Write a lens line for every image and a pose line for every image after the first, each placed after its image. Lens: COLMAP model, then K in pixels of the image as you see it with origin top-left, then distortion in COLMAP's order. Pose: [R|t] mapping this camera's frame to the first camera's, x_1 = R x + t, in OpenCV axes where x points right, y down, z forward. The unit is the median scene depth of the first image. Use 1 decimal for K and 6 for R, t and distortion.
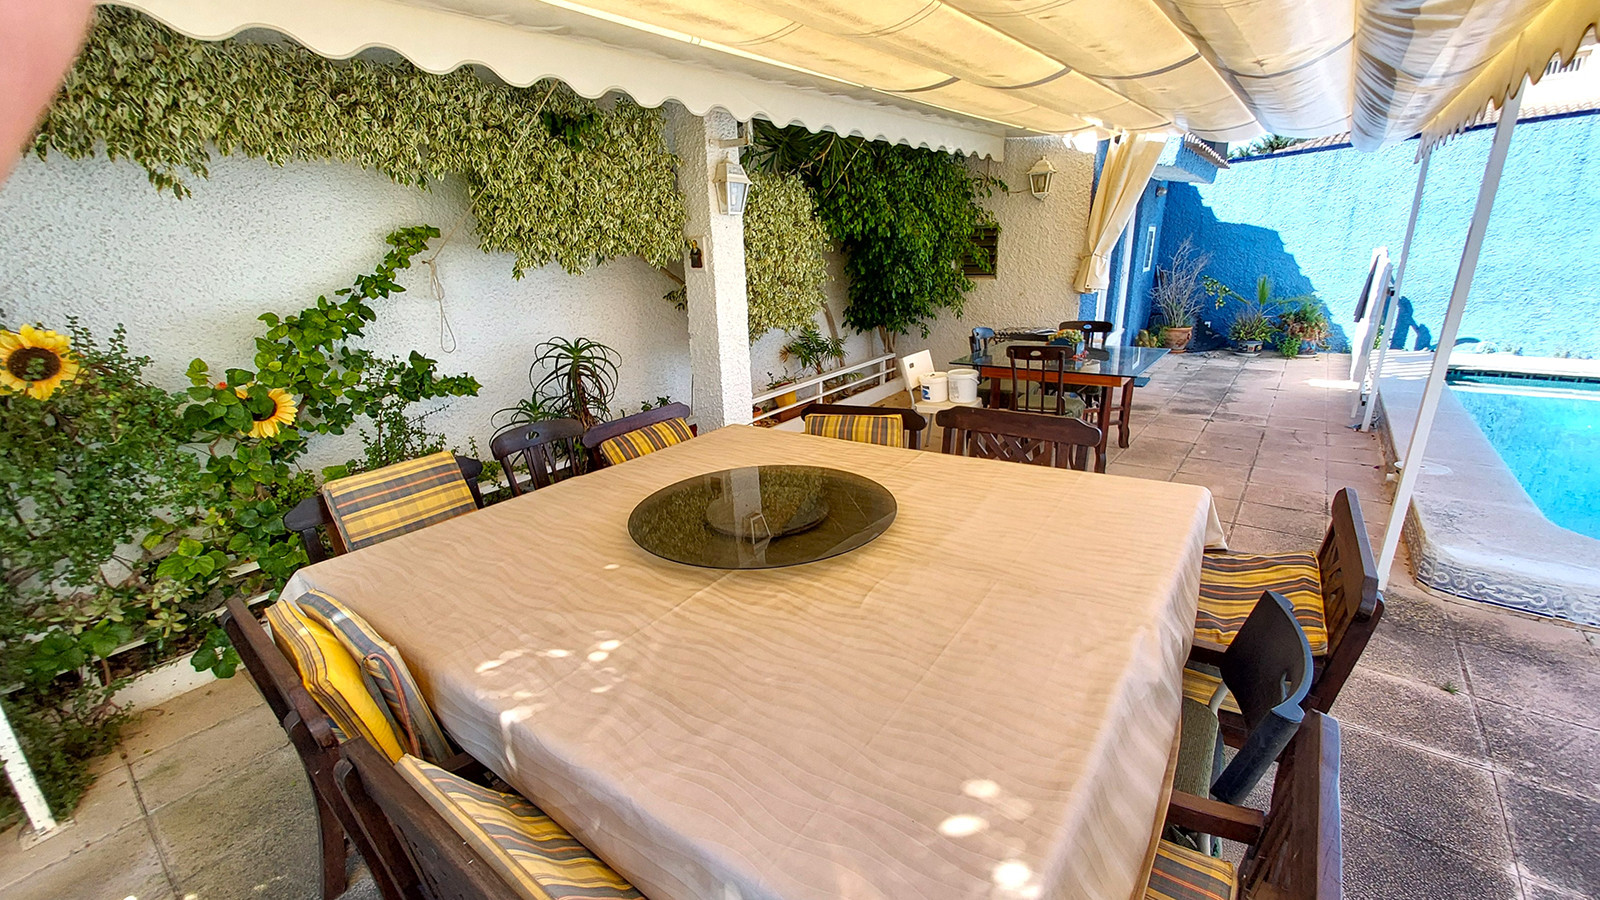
lens RADIAL K [[640.8, 0, 796.0], [0, 640.8, 450.0], [0, 0, 1]] dist [0.001266, -0.002349]
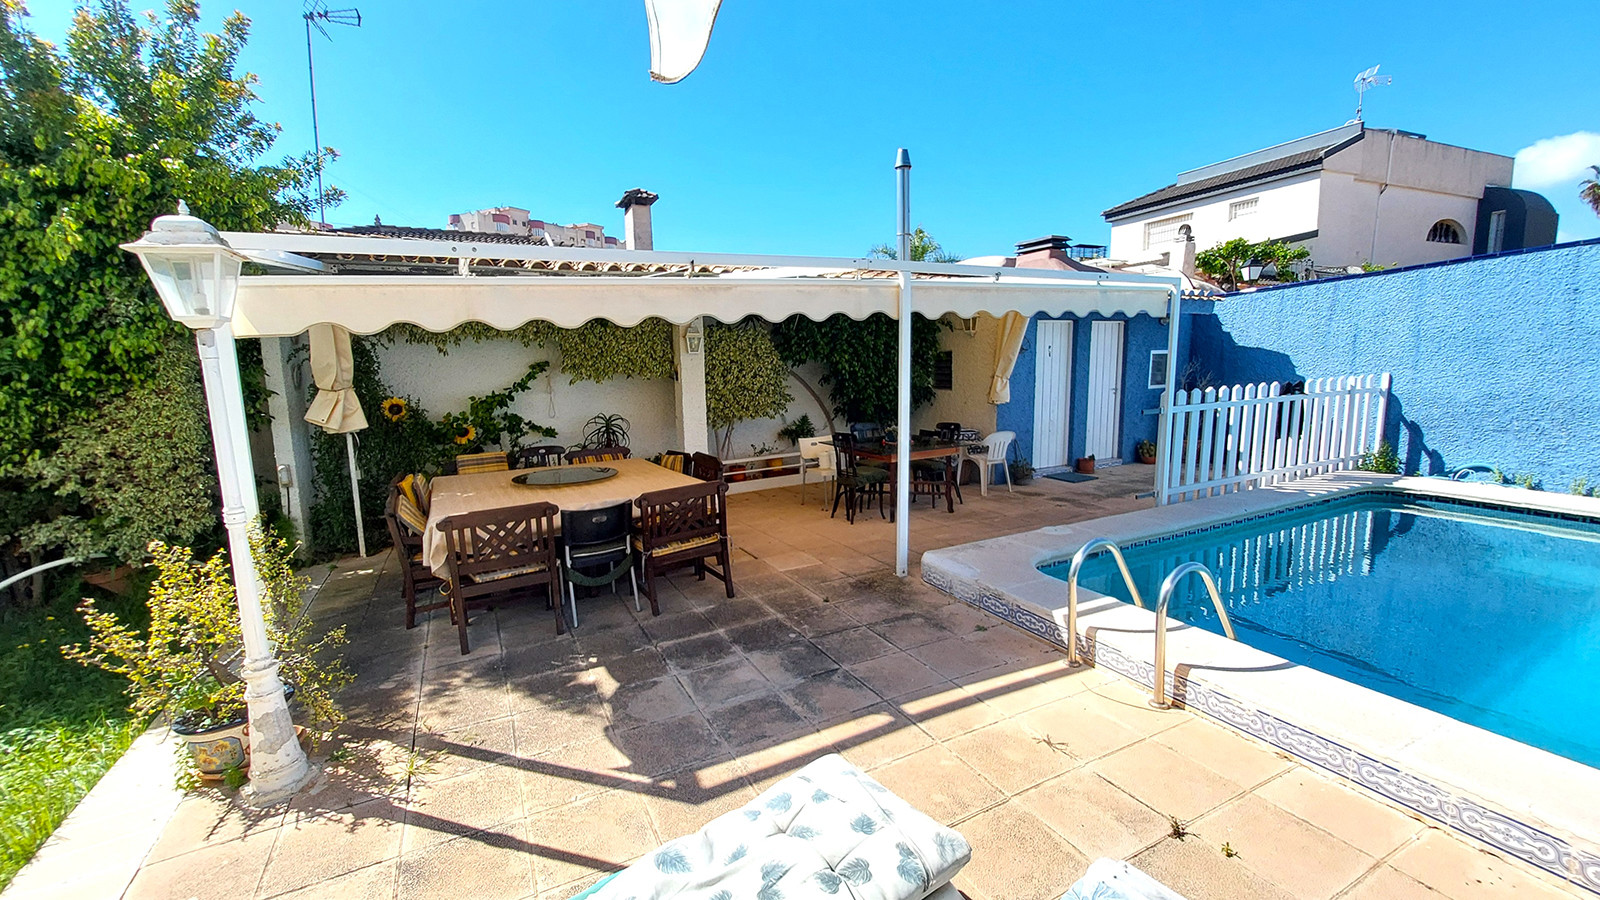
lens RADIAL K [[640.8, 0, 798.6], [0, 640.8, 450.0], [0, 0, 1]] dist [0.001266, -0.002349]
pose [[0.906926, 0.069007, -0.415600, 0.595684], [-0.130868, 0.983837, -0.122223, 0.057629], [0.400449, 0.165236, 0.901298, -0.310793]]
